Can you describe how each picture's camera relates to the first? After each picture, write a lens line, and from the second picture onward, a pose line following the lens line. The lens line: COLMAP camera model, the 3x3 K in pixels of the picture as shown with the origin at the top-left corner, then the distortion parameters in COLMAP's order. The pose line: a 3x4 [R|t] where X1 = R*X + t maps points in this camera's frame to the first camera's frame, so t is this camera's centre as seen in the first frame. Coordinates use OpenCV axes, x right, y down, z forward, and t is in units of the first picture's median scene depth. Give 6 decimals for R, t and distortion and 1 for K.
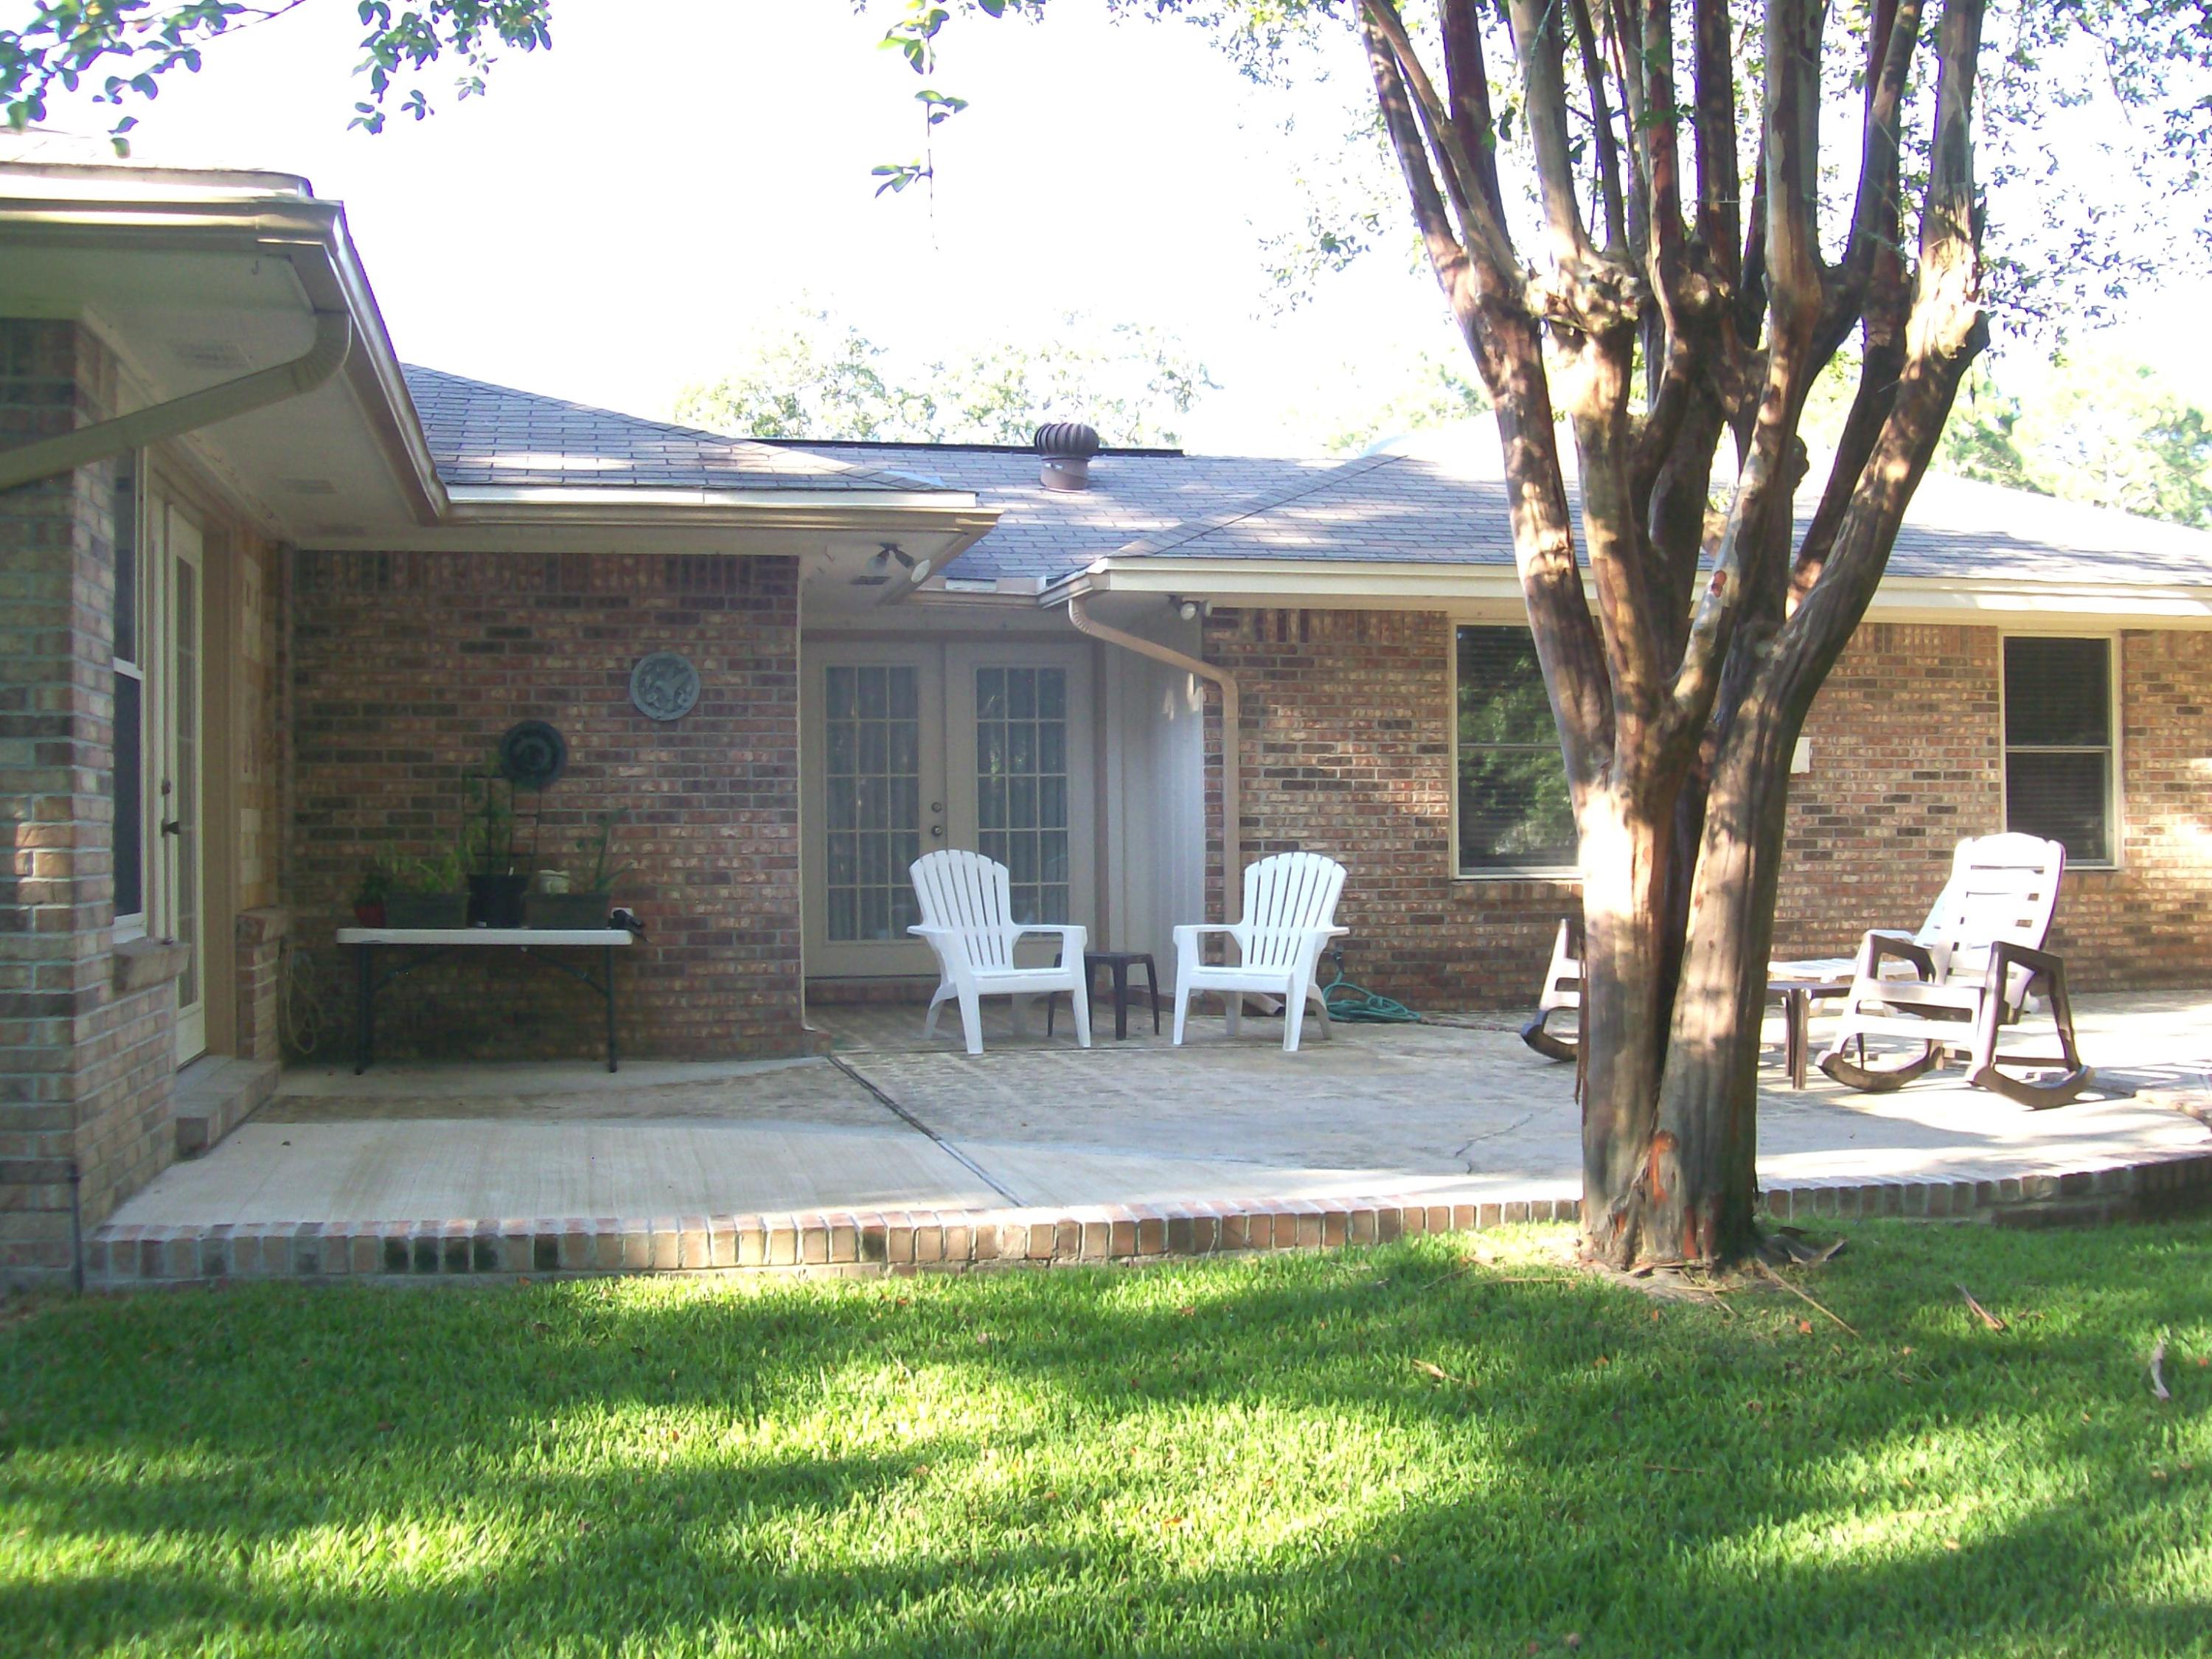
lens RADIAL K [[2409.7, 0, 1127.5], [0, 2409.7, 825.4], [0, 0, 1]] dist [-0.183995, 0.141164]
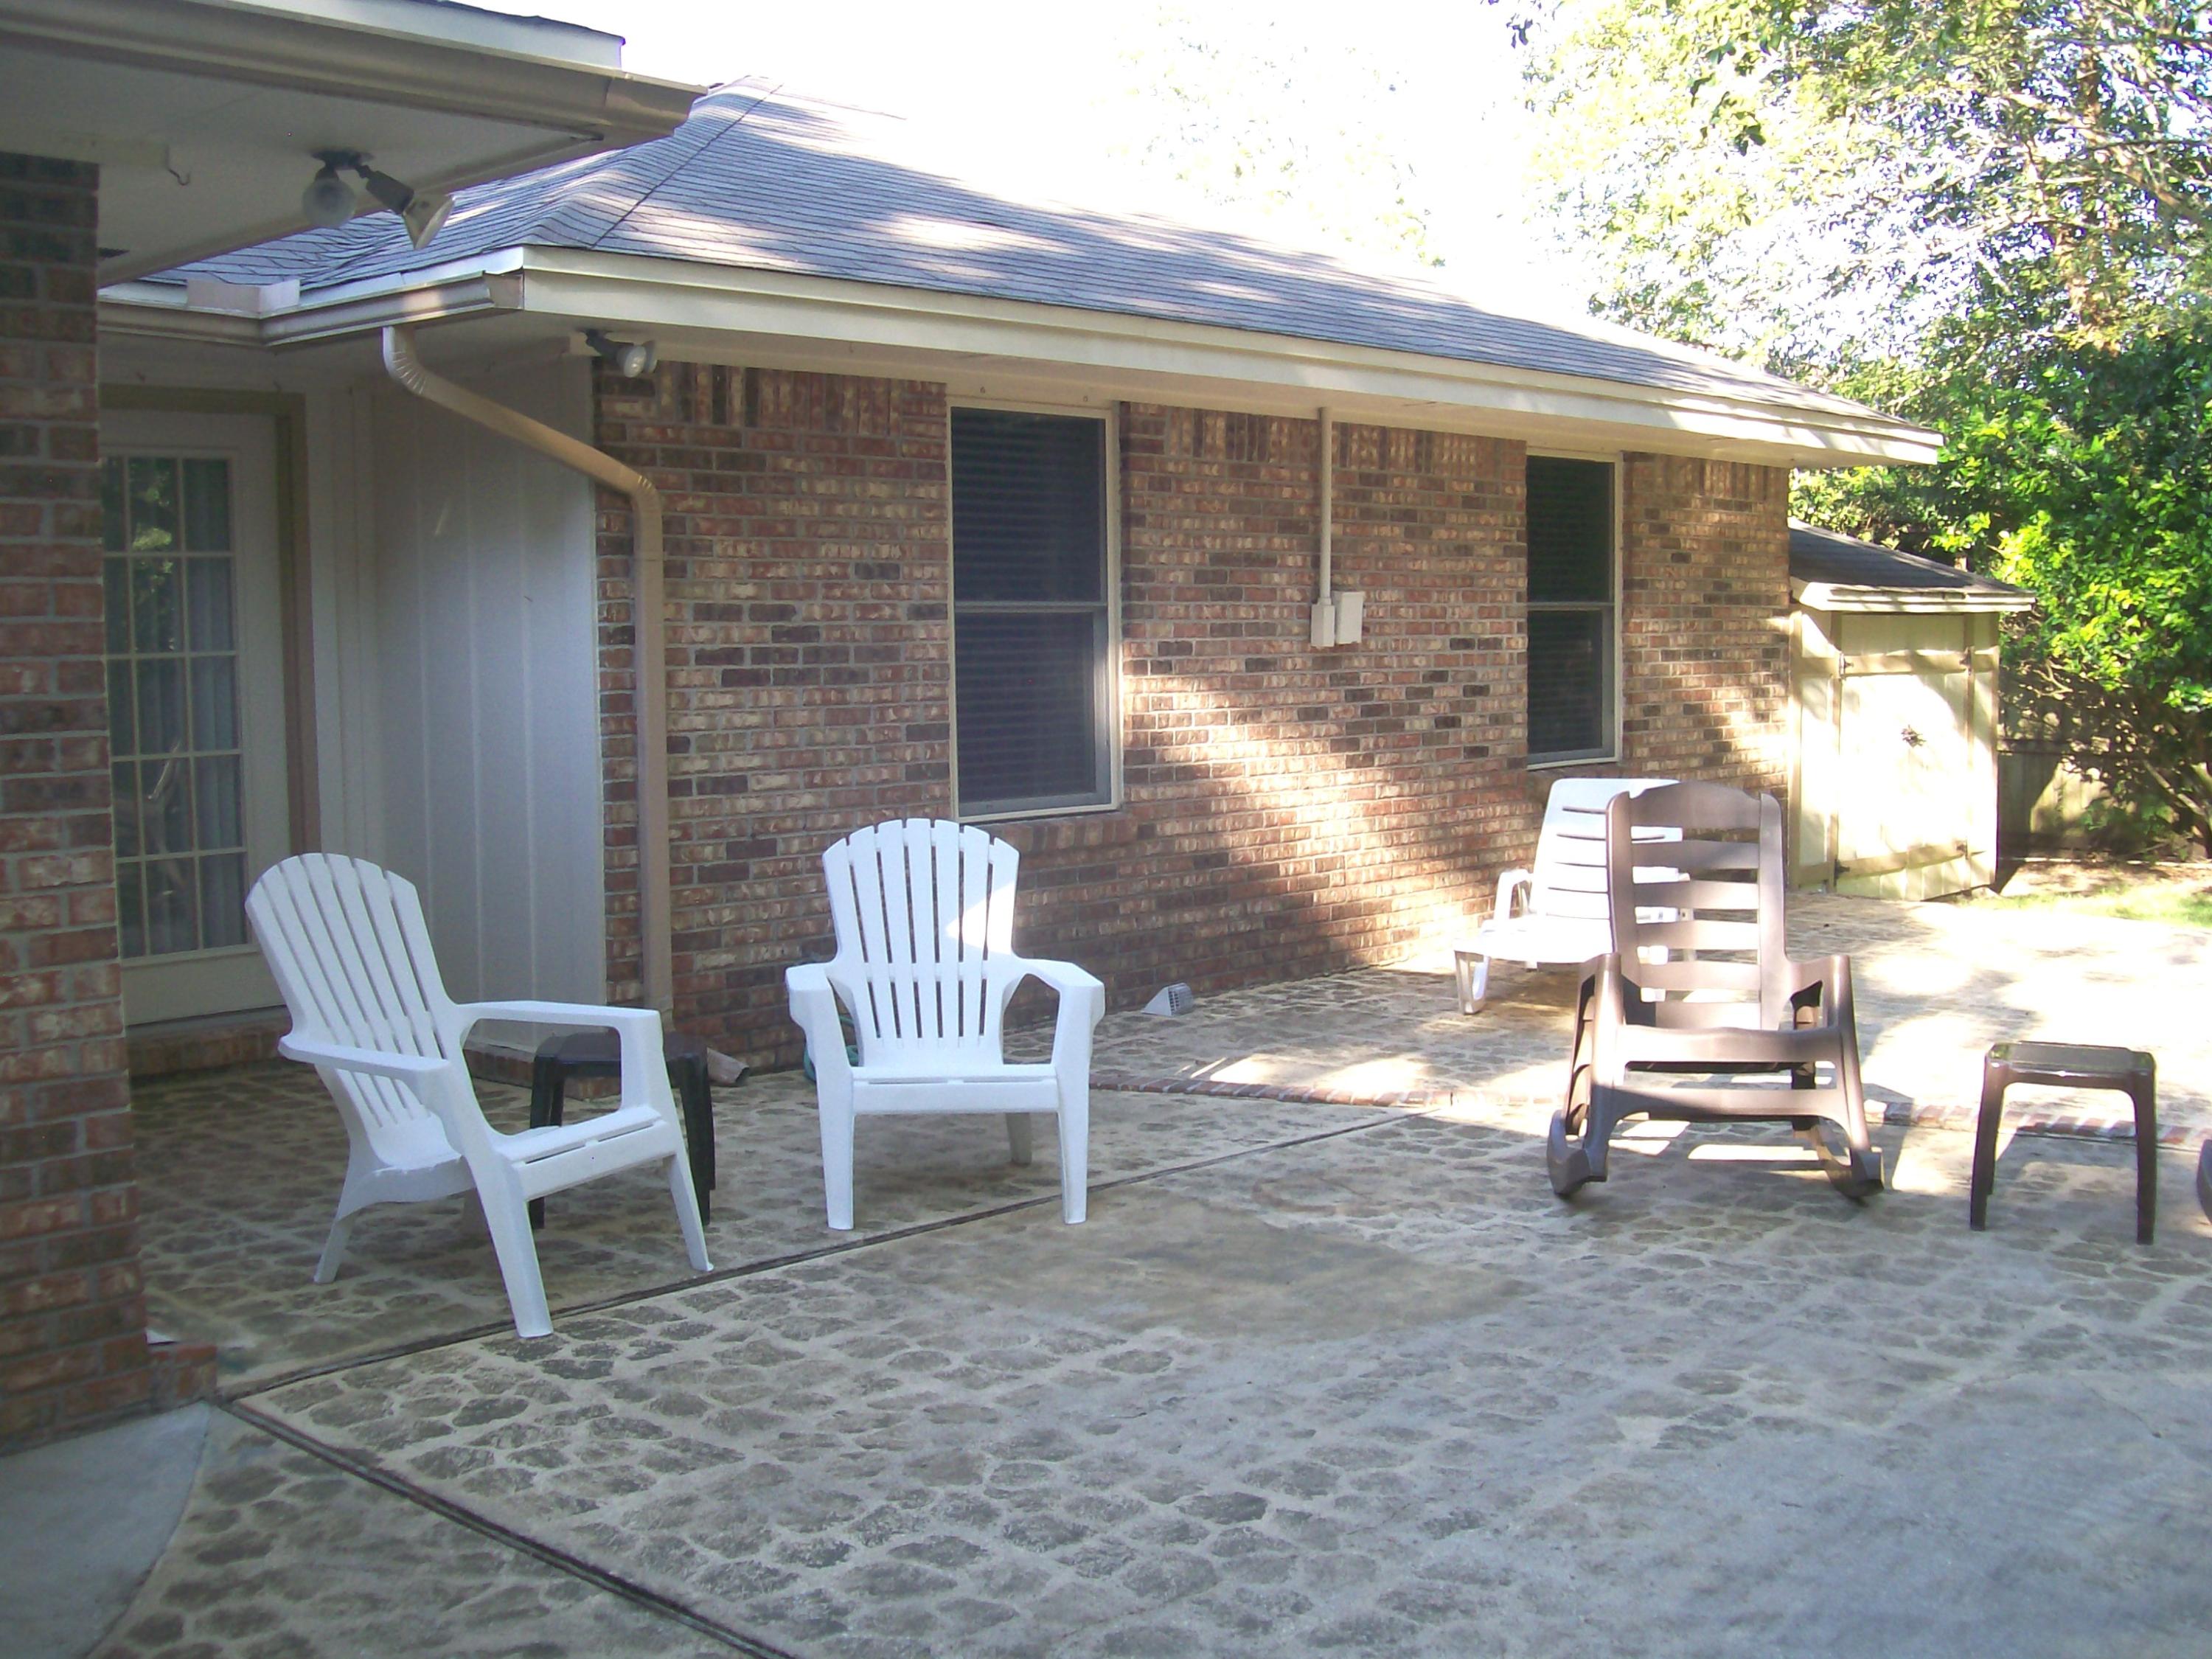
lens RADIAL K [[2409.7, 0, 1127.5], [0, 2409.7, 825.4], [0, 0, 1]] dist [-0.183995, 0.141164]
pose [[0.822601, -0.048095, 0.566581, -0.170486], [-0.000566, 0.996347, 0.085398, -0.029028], [-0.568618, -0.070569, 0.819569, 0.458808]]
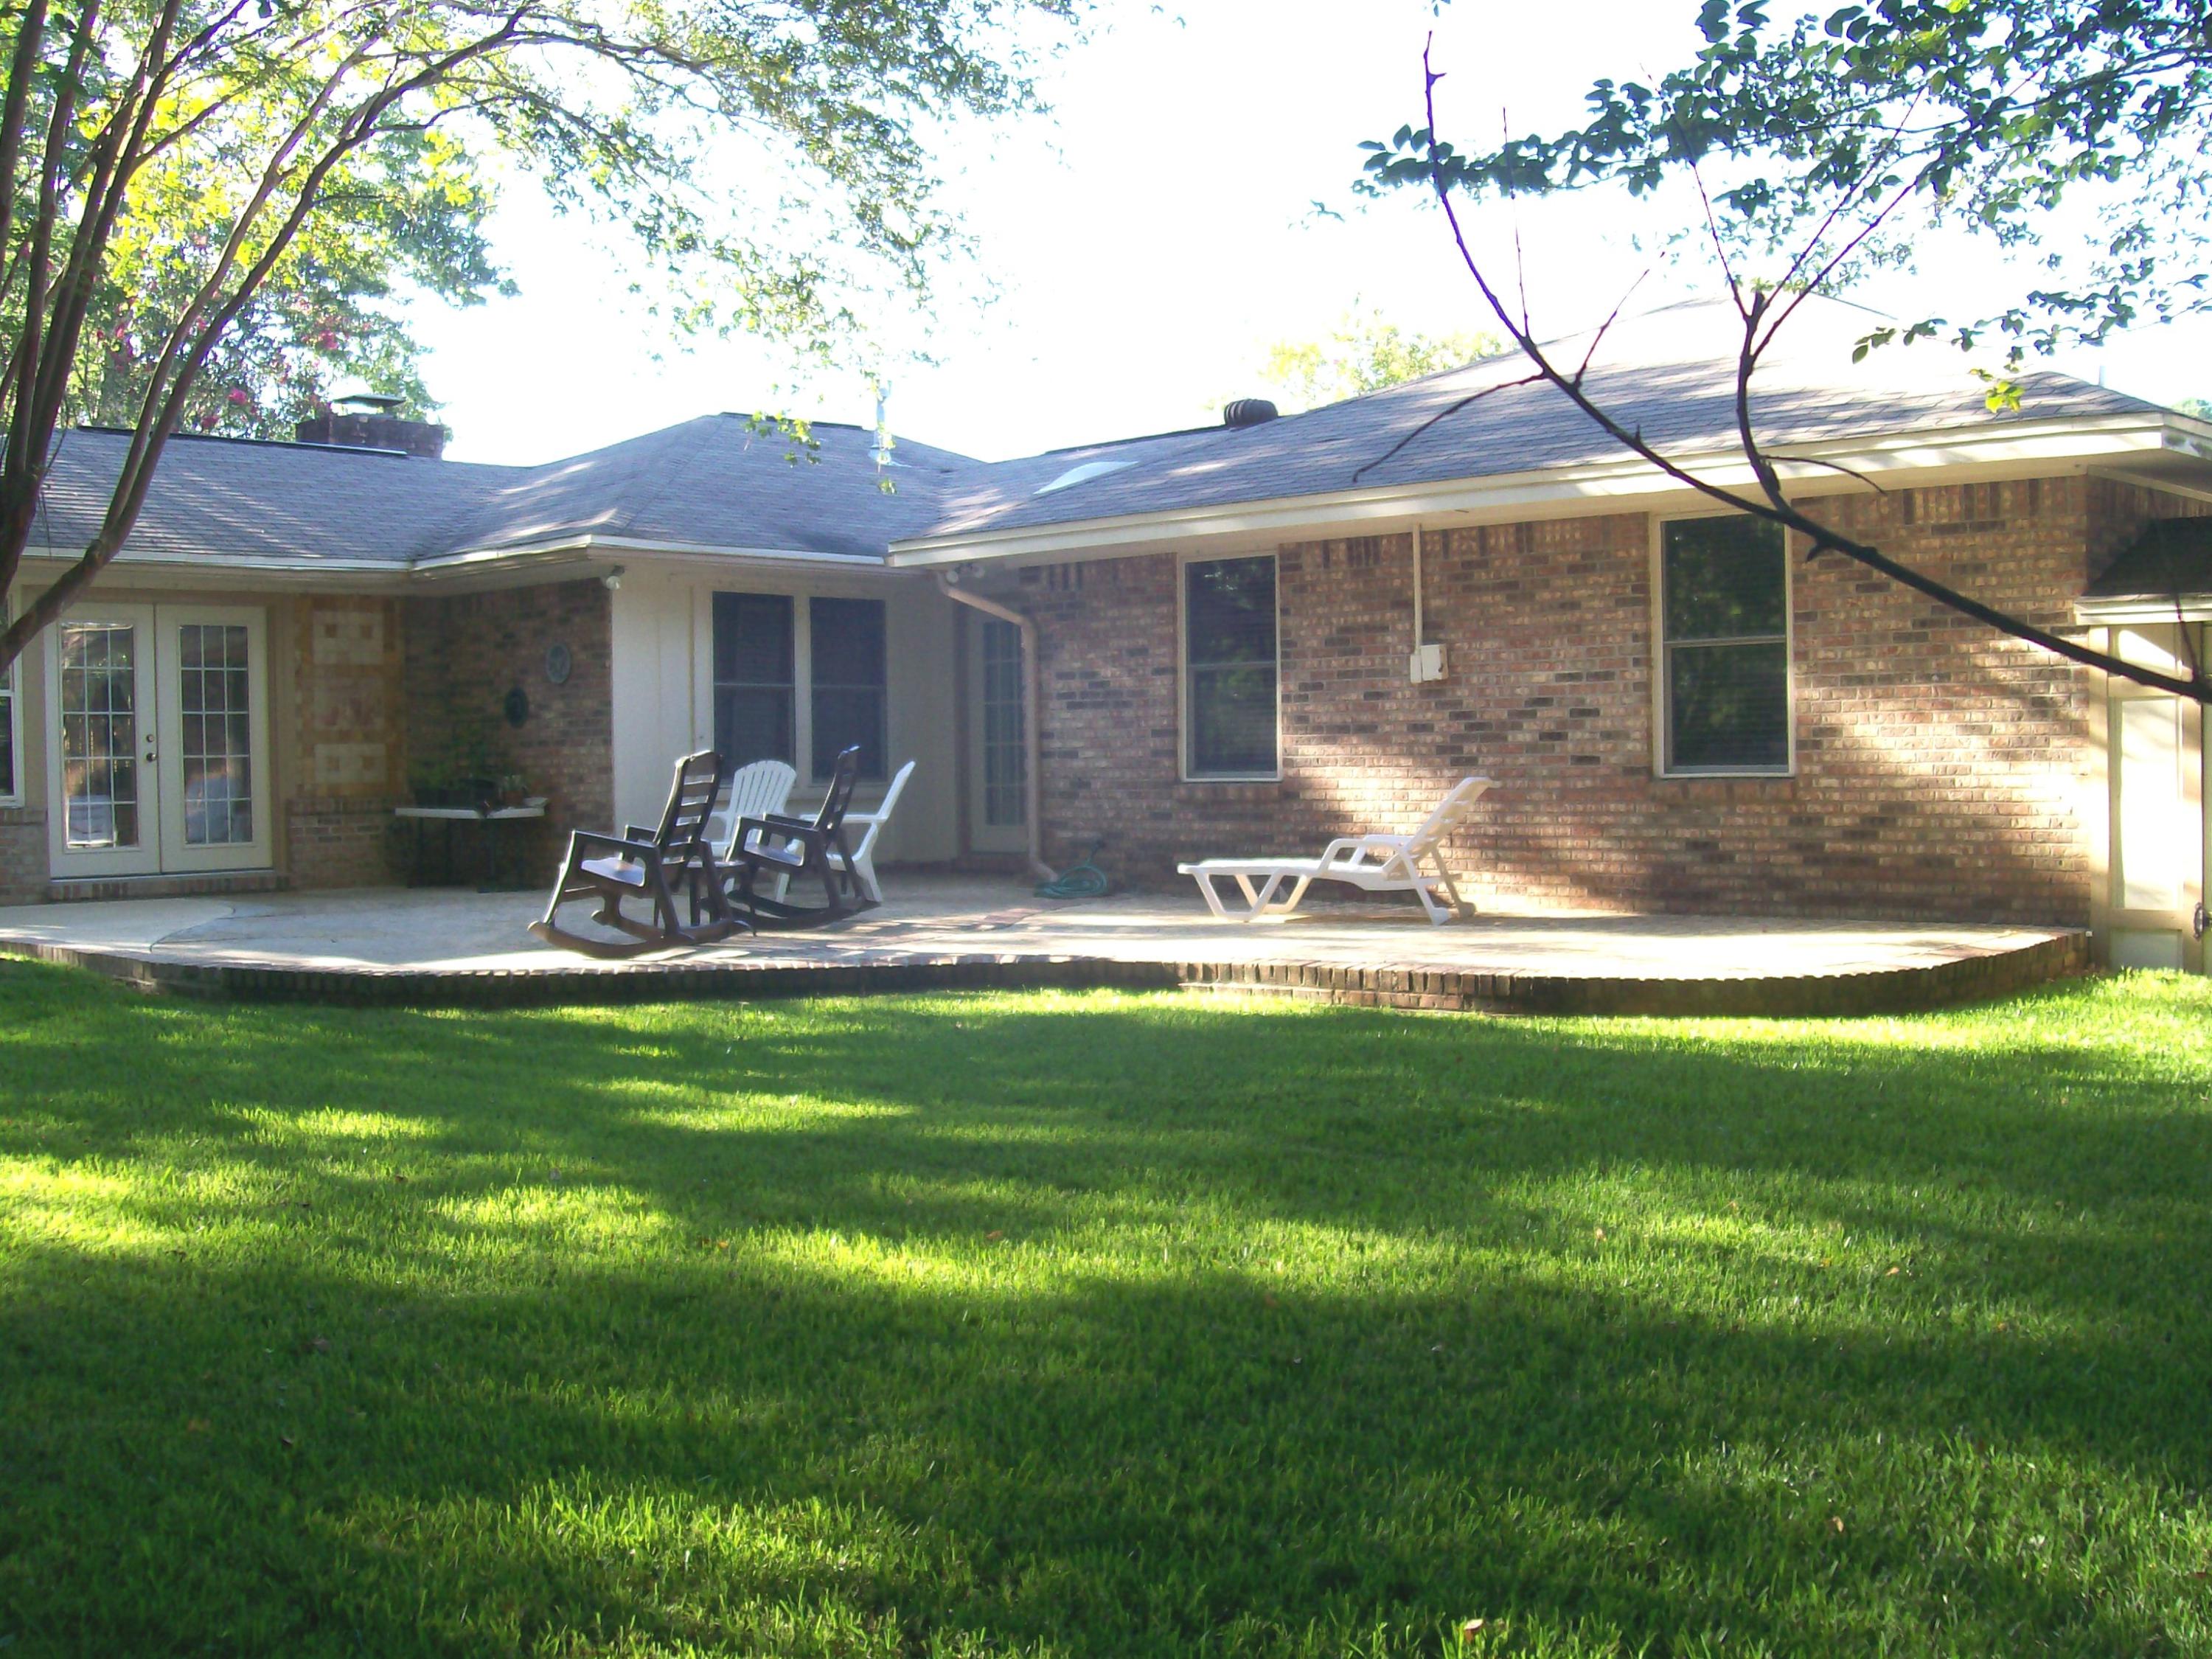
lens RADIAL K [[2395.9, 0, 1115.3], [0, 2395.9, 823.7], [0, 0, 1]] dist [-0.186440, 0.127120]
pose [[0.552103, 0.019823, -0.833540, 1.060401], [0.017258, 0.999231, 0.035195, 0.001182], [0.833597, -0.033816, 0.551337, 0.320956]]
